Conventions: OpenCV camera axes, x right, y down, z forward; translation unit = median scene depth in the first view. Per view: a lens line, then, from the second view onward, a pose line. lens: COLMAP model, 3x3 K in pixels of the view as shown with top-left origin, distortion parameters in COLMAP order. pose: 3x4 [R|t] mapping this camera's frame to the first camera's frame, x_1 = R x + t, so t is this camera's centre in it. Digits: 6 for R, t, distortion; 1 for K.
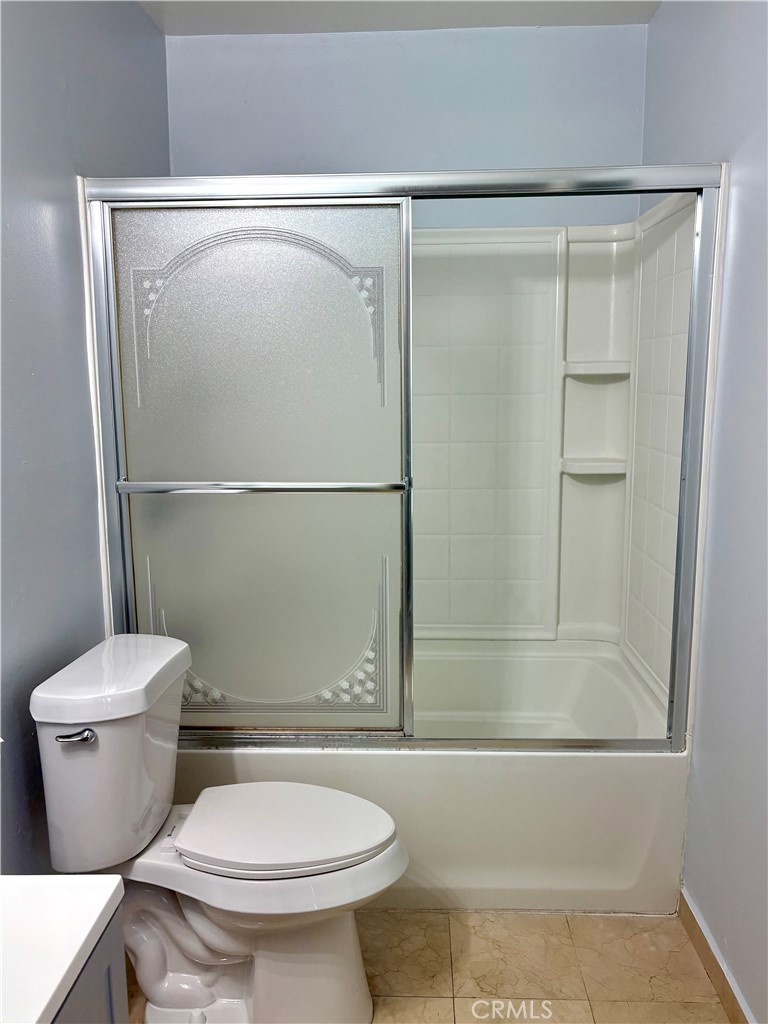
lens RADIAL K [[870.8, 0, 384.0], [0, 870.8, 512.0], [0, 0, 1]] dist [0.063013, -0.016962]
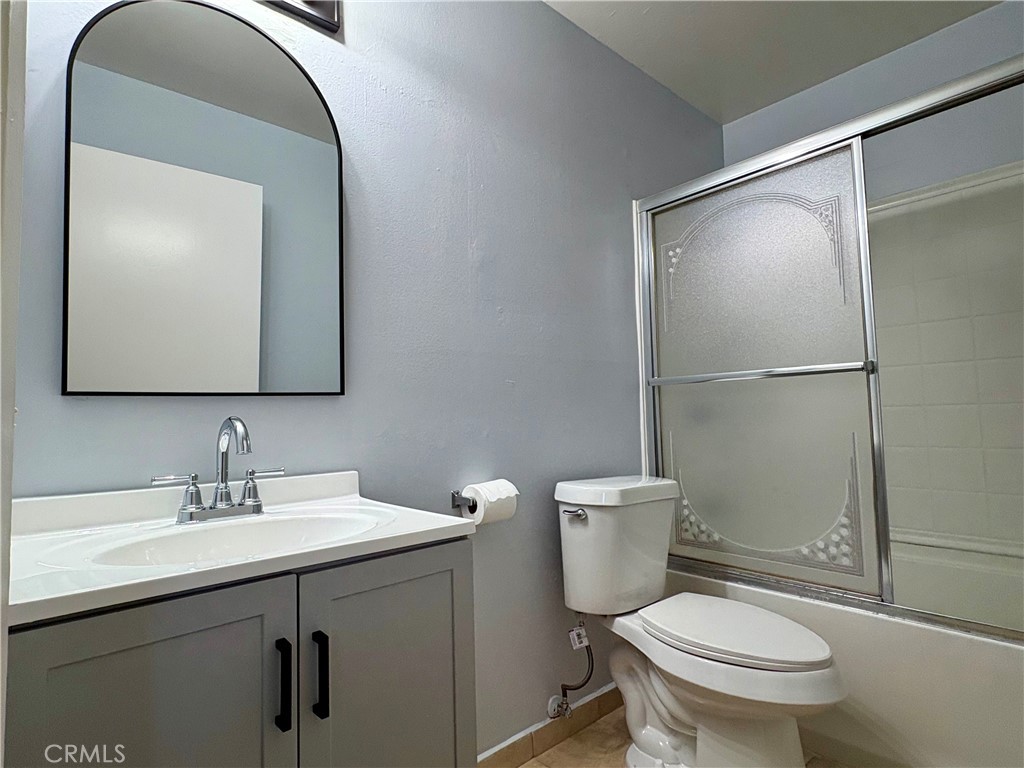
lens RADIAL K [[550.3, 0, 518.2], [0, 550.3, 378.9], [0, 0, 1]] dist [0.028010, 0.000552]
pose [[0.705573, -0.058387, -0.706228, 0.209871], [-0.099533, 0.978555, -0.180342, 0.157254], [0.701613, 0.197538, 0.684630, 0.163396]]
